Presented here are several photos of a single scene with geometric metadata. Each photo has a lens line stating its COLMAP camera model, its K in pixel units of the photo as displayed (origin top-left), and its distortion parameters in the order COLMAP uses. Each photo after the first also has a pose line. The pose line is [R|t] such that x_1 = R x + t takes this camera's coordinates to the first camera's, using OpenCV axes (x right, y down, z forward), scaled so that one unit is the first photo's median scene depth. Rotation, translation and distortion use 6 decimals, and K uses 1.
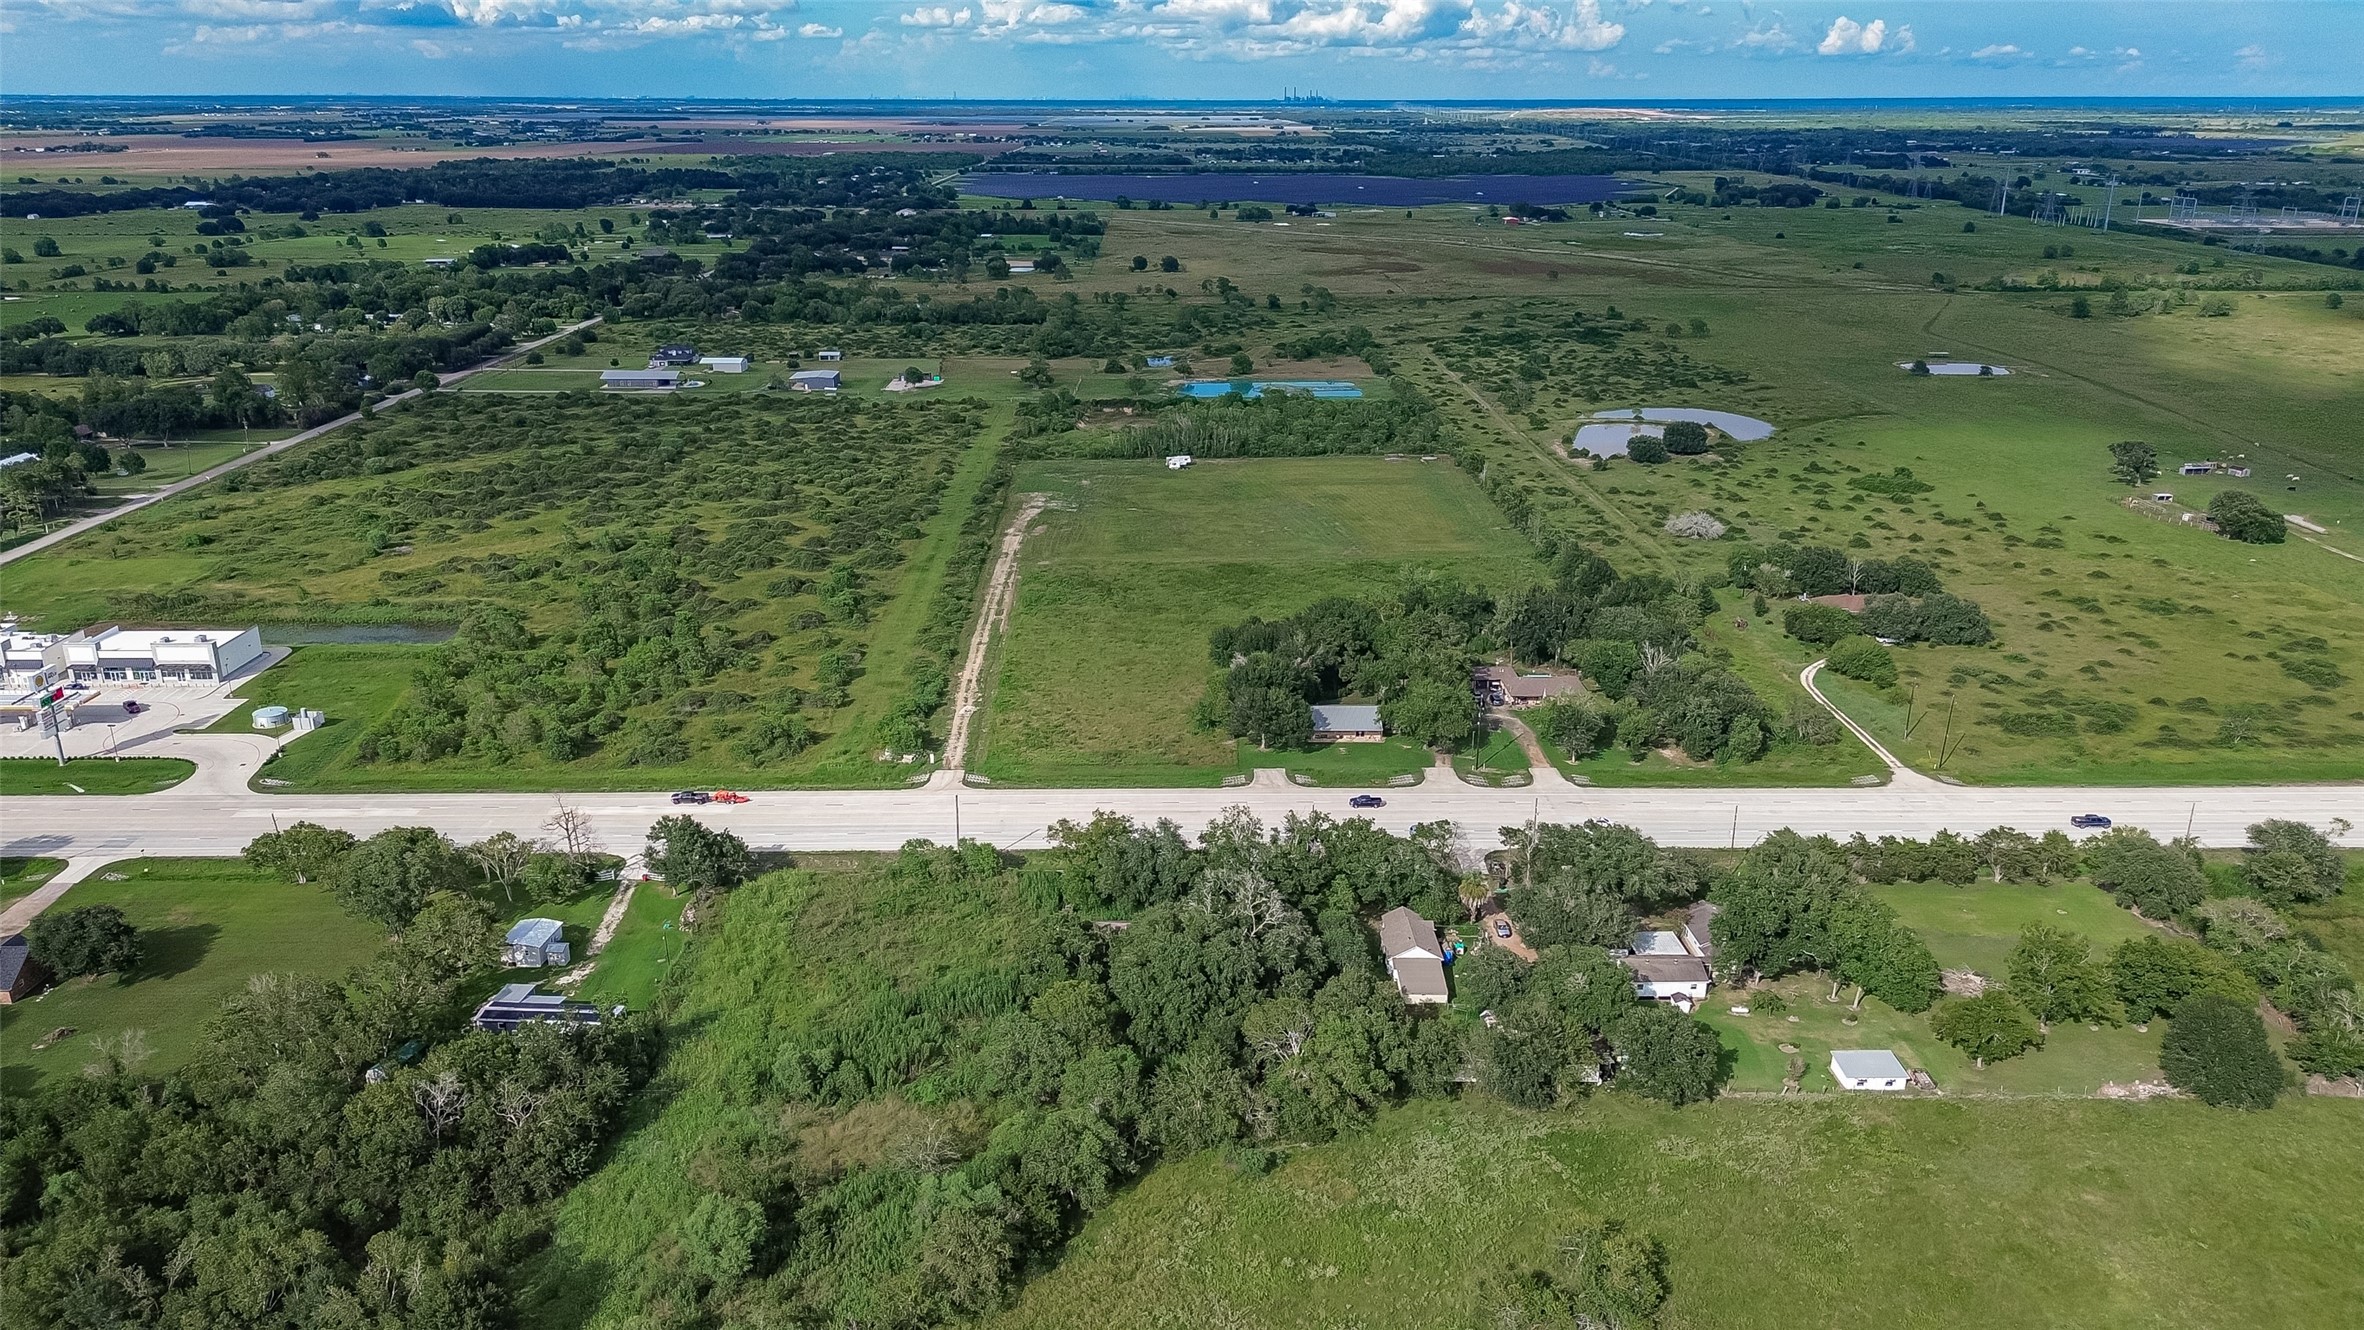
lens RADIAL K [[1673.2, 0, 1182.4], [0, 1673.2, 654.5], [0, 0, 1]] dist [0.085844, -0.095380]
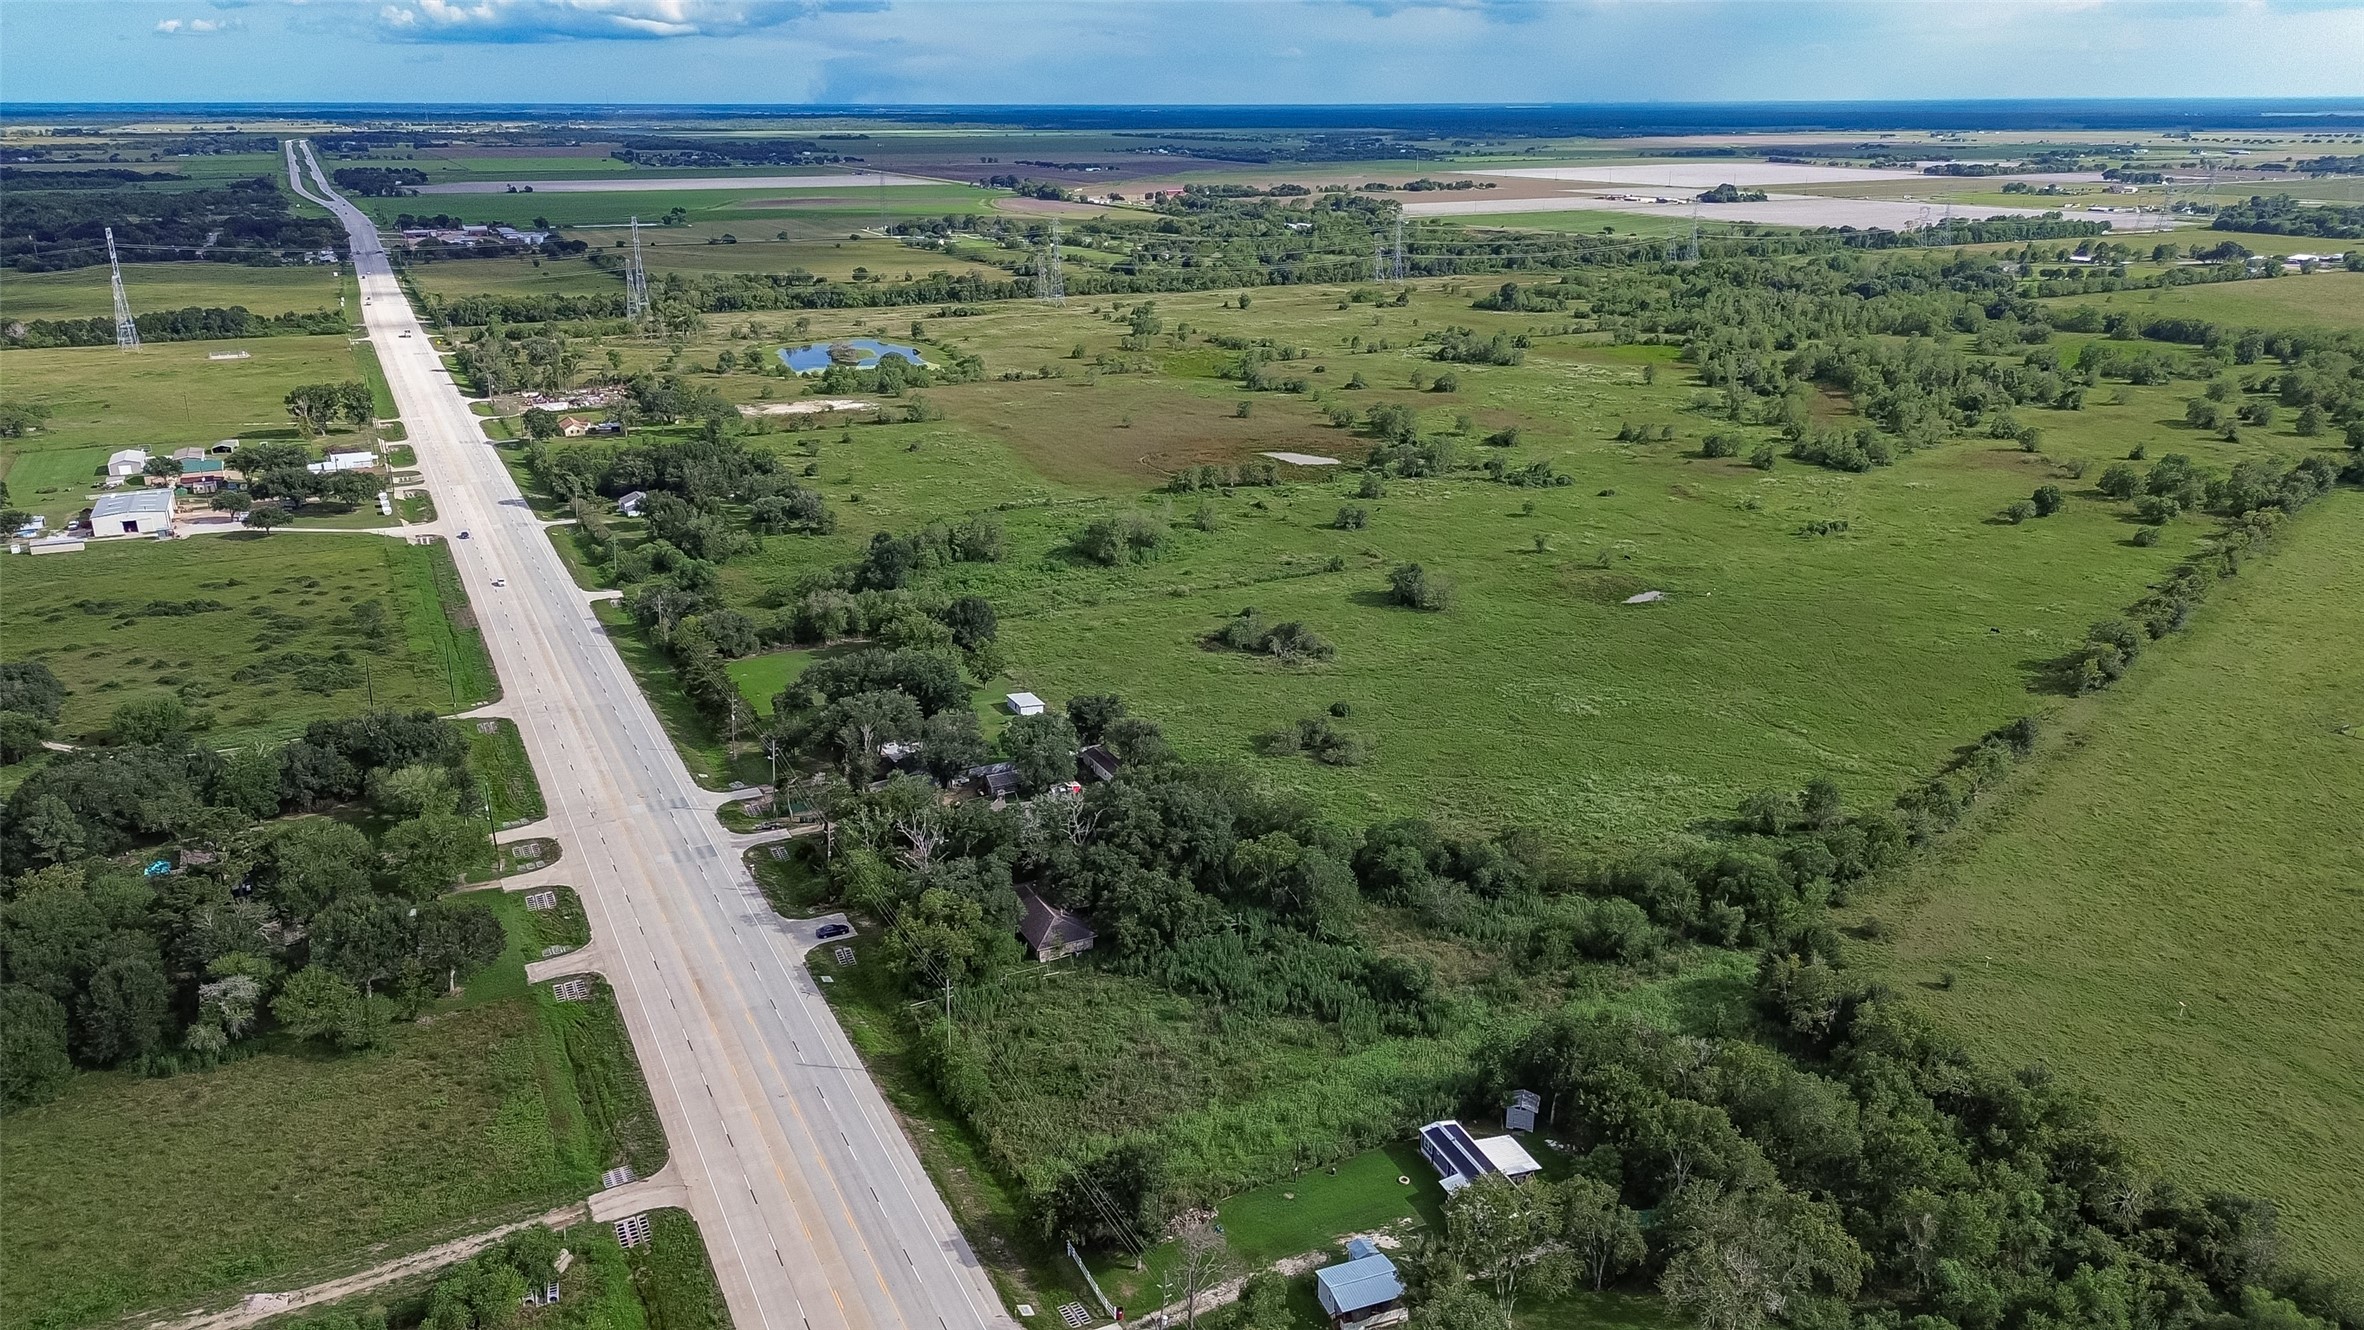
lens RADIAL K [[1673.2, 0, 1182.4], [0, 1673.2, 654.5], [0, 0, 1]] dist [0.085844, -0.095380]
pose [[-0.439736, -0.282371, 0.852584, -0.678709], [0.287435, 0.855116, 0.431459, -0.295661], [-0.850890, 0.434791, -0.294862, 0.896085]]
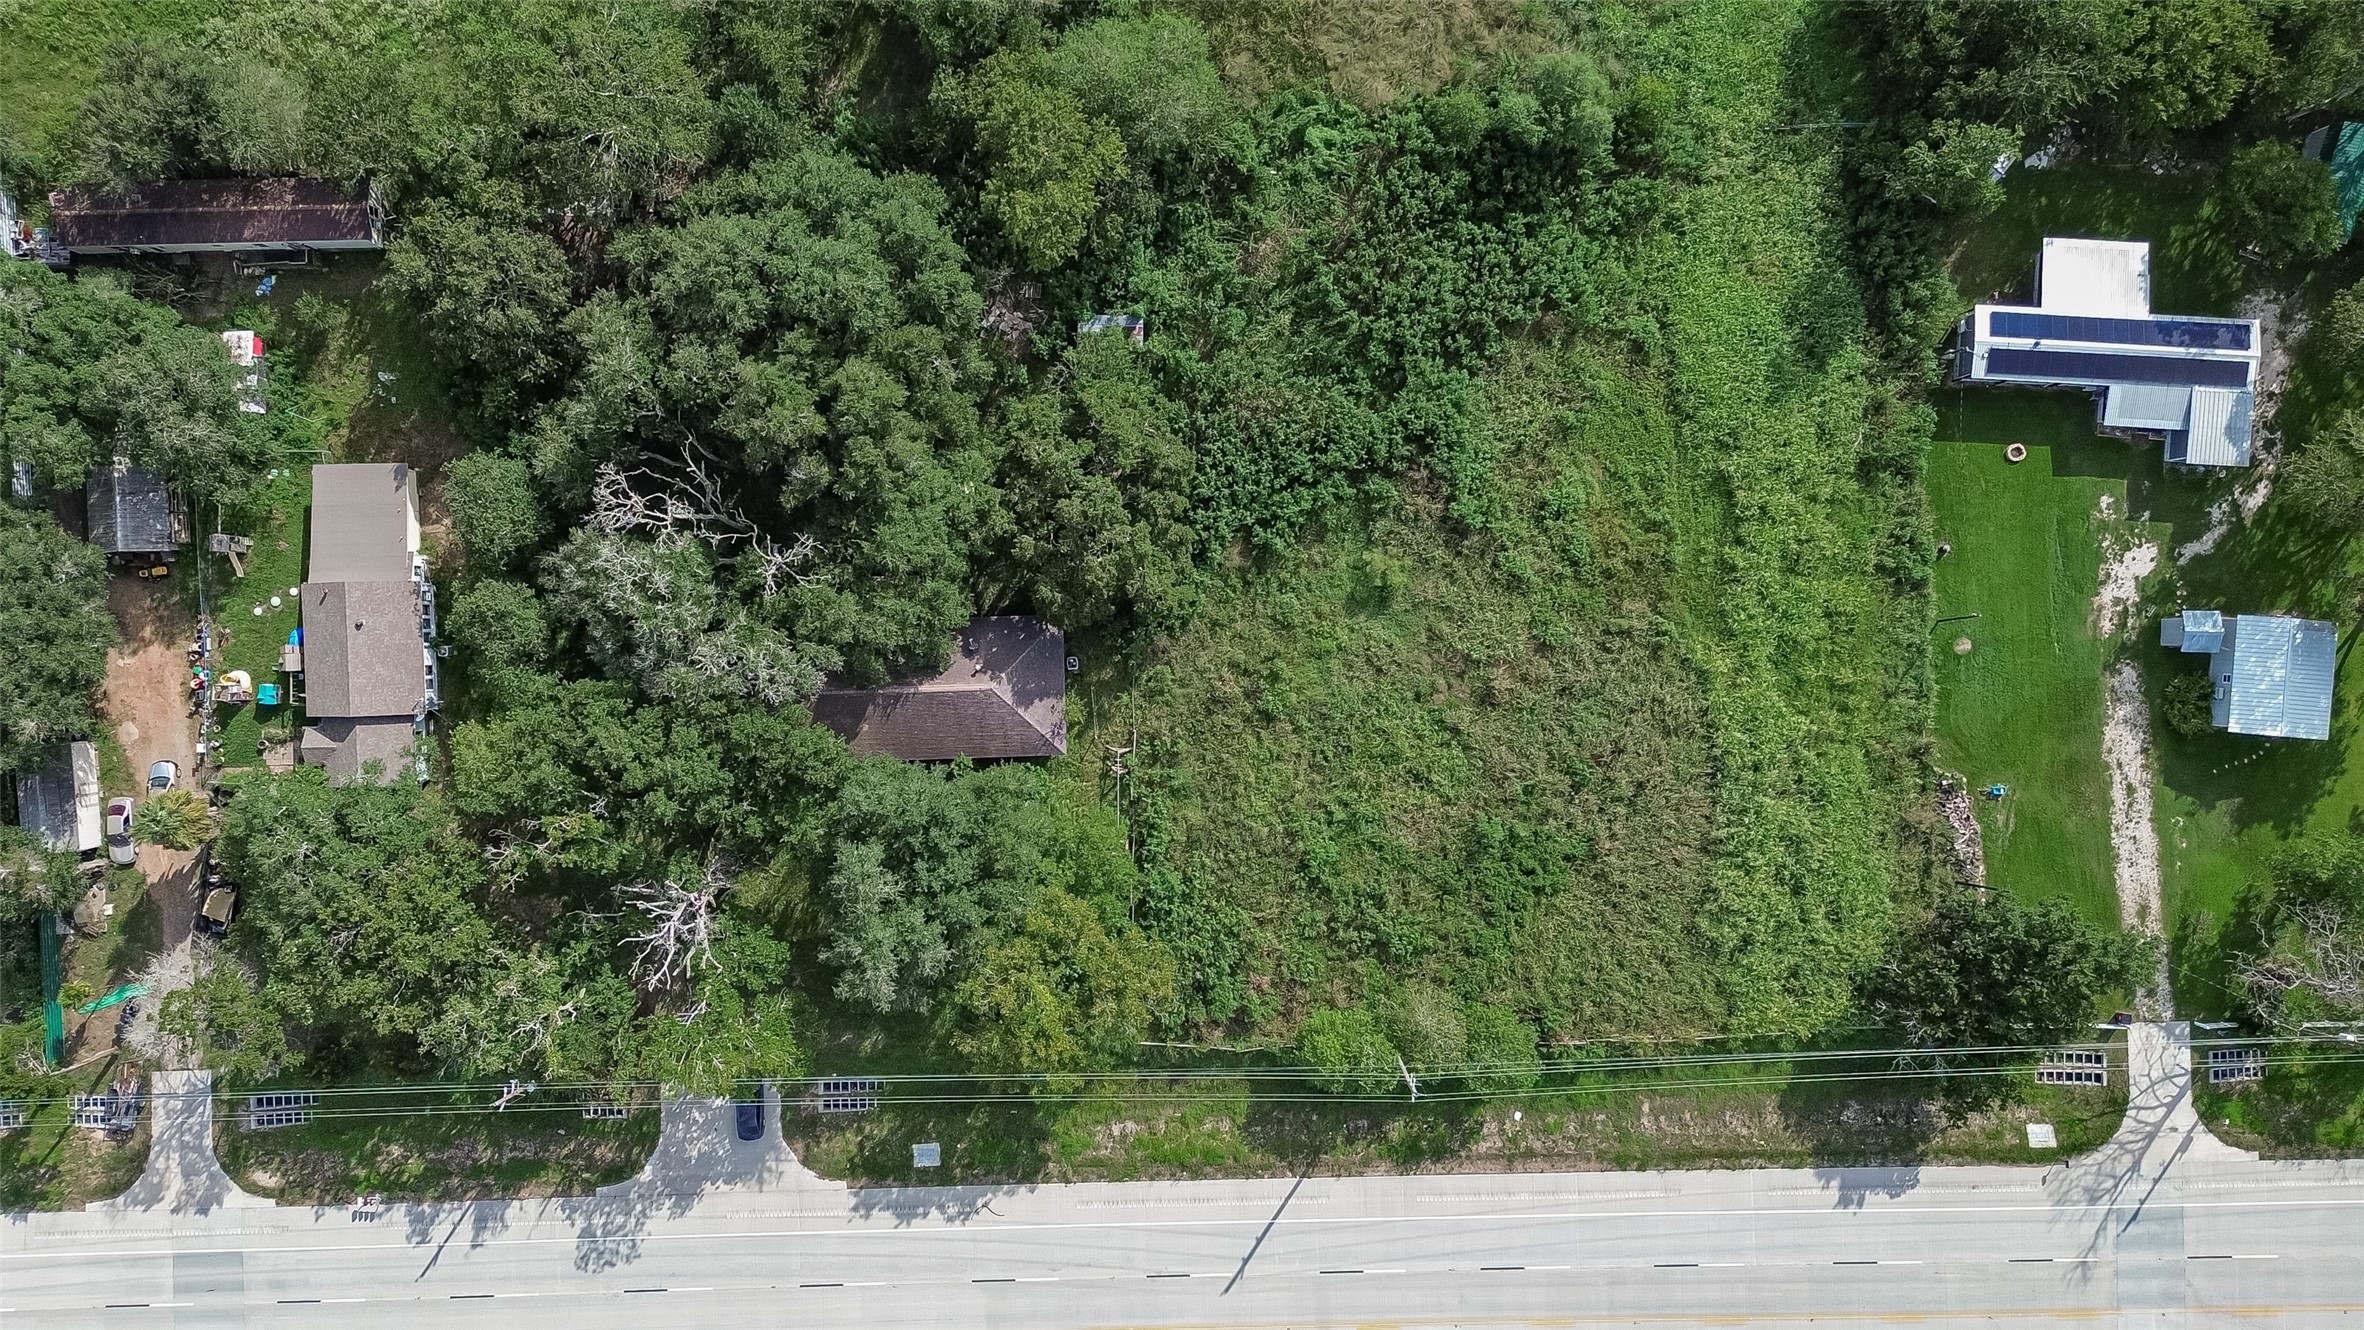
lens RADIAL K [[1673.2, 0, 1182.4], [0, 1673.2, 654.5], [0, 0, 1]] dist [0.085844, -0.095380]
pose [[-0.999843, 0.015290, 0.008910, -0.072378], [0.003388, -0.328804, 0.944392, -0.206947], [0.017369, 0.944275, 0.328700, 0.649003]]
